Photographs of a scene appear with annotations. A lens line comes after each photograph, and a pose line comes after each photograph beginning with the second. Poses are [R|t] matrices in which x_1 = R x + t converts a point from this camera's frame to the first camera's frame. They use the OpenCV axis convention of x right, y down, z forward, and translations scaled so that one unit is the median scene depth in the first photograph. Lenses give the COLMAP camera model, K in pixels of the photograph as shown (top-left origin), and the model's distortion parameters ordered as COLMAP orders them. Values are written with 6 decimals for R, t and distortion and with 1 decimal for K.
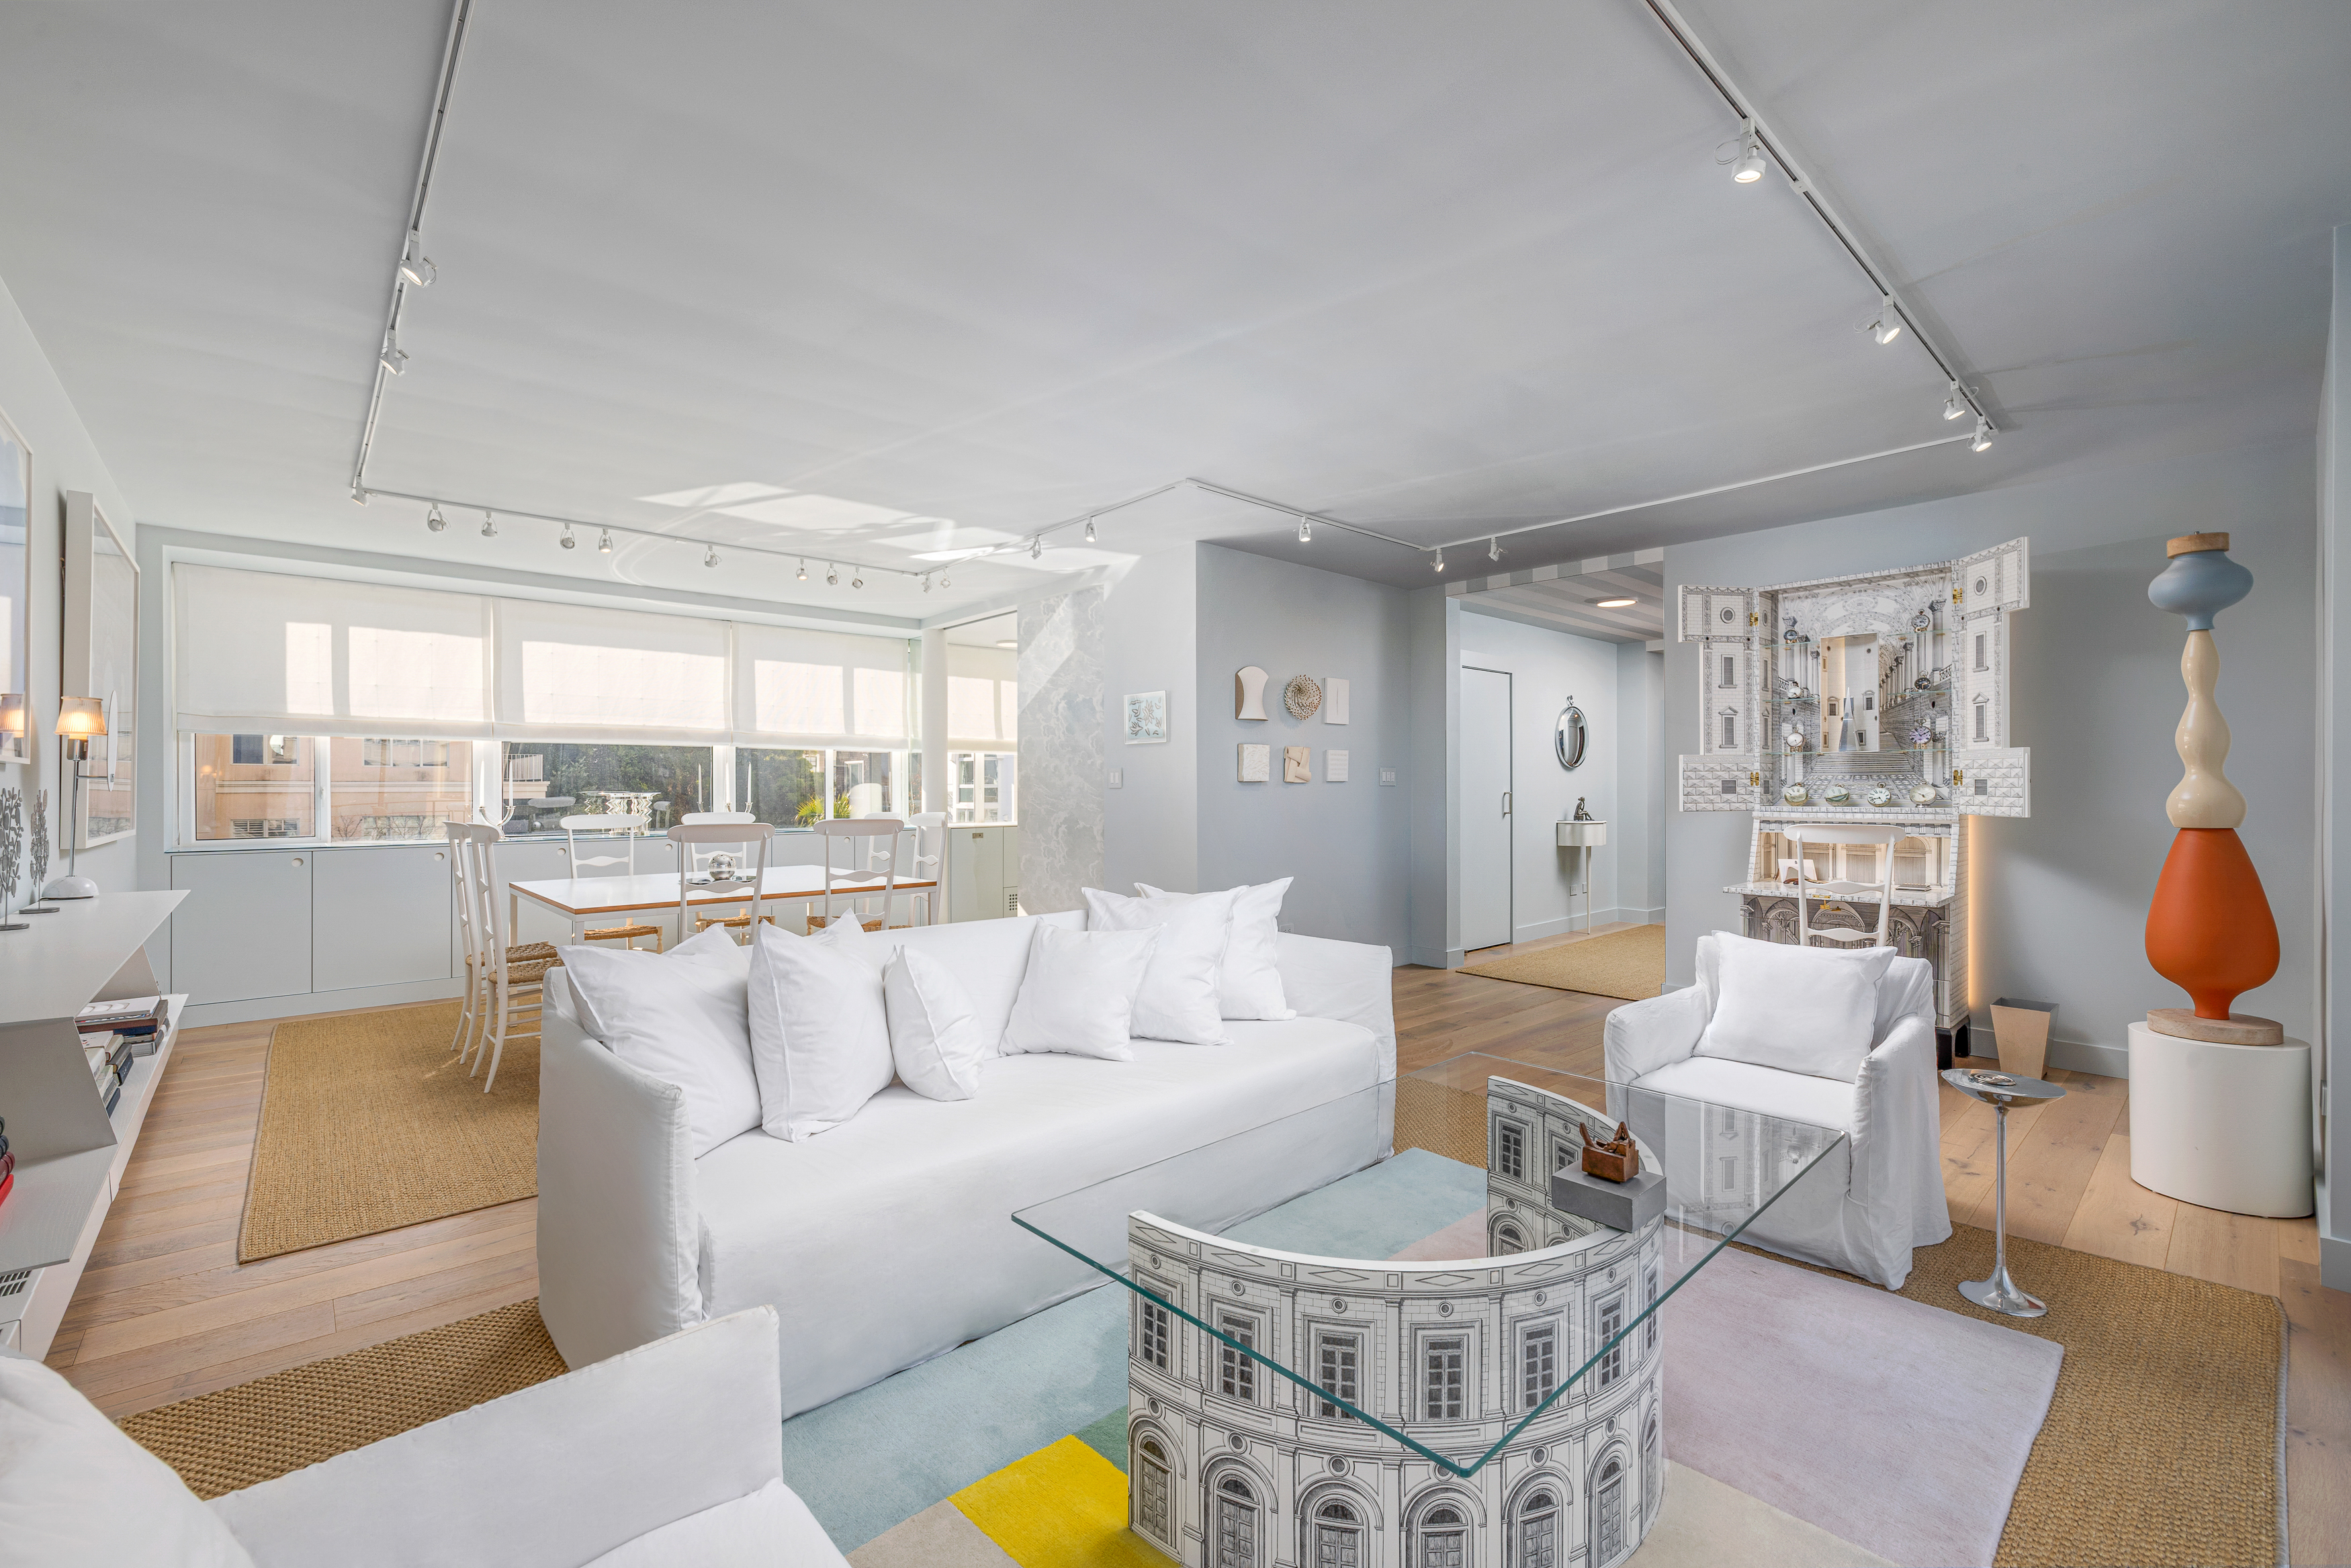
lens RADIAL K [[993.0, 0, 1158.6], [0, 993.0, 792.2], [0, 0, 1]] dist [-0.002160, 0.000040]
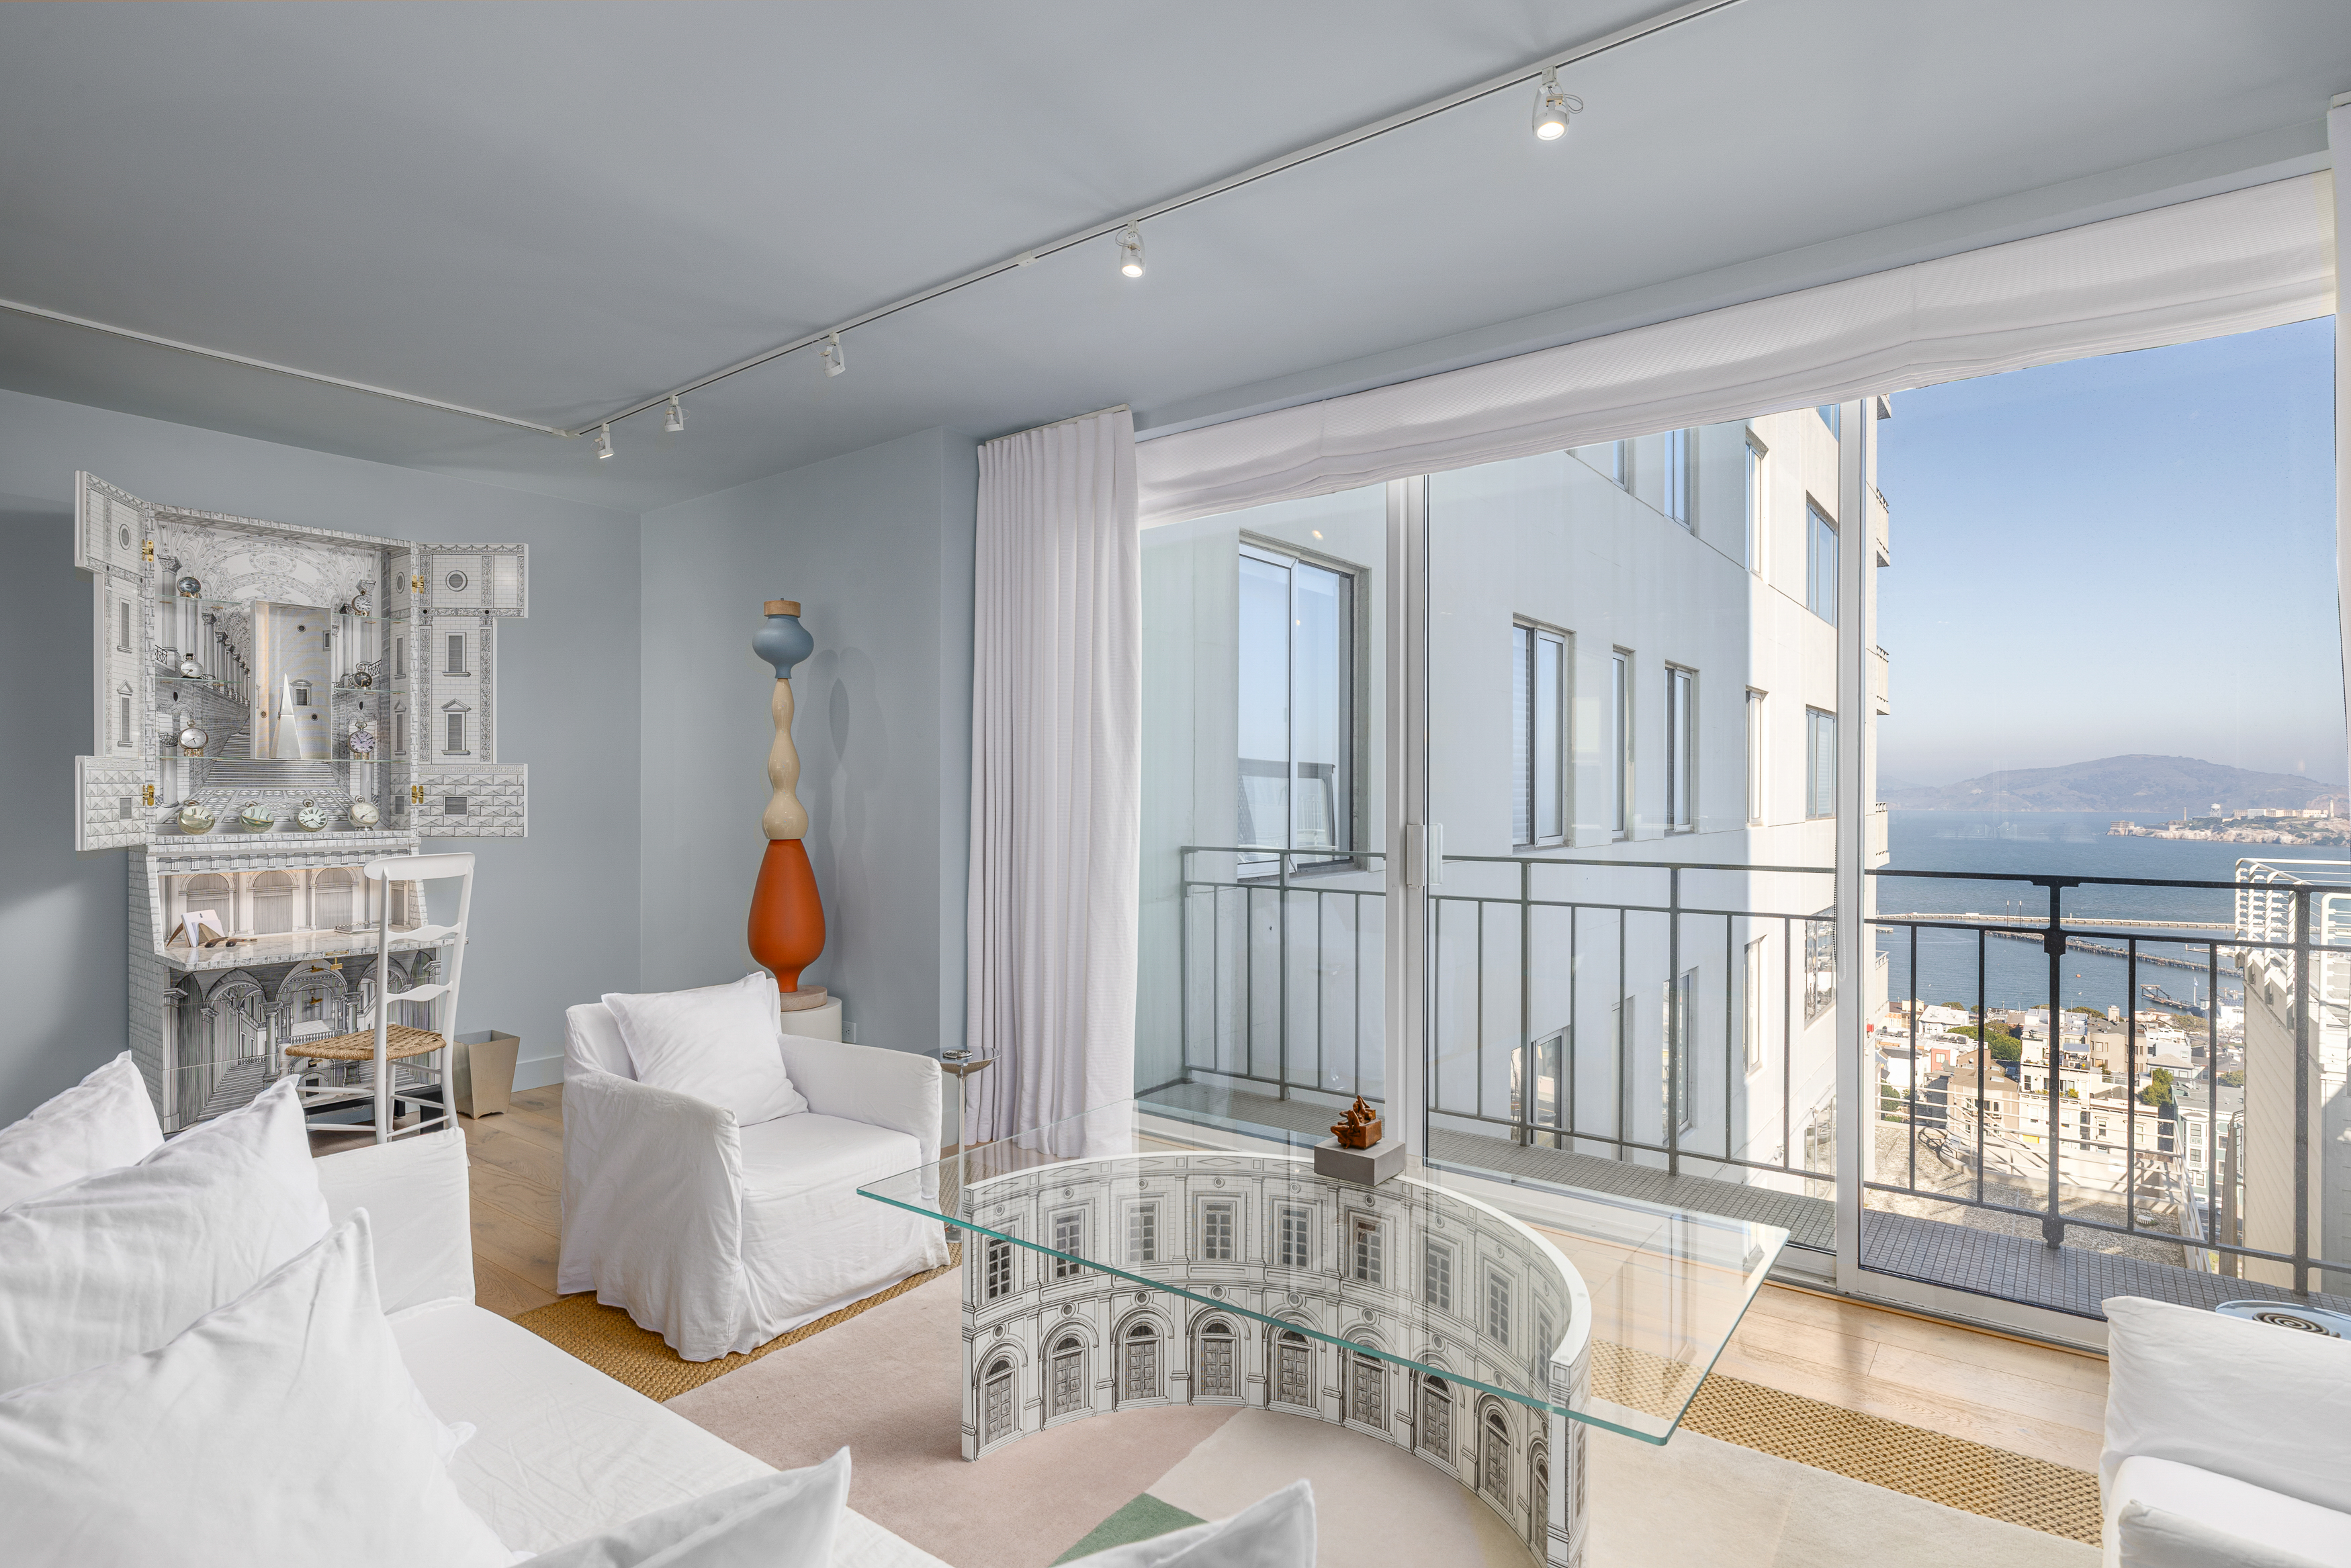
lens RADIAL K [[1190.6, 0, 1166.6], [0, 1190.6, 791.2], [0, 0, 1]] dist [-0.012288, 0.001188]
pose [[-0.186215, 0.002811, 0.982505, -0.262139], [0.002264, 0.999994, -0.002432, -0.010817], [-0.982506, 0.001771, -0.186220, 0.441582]]
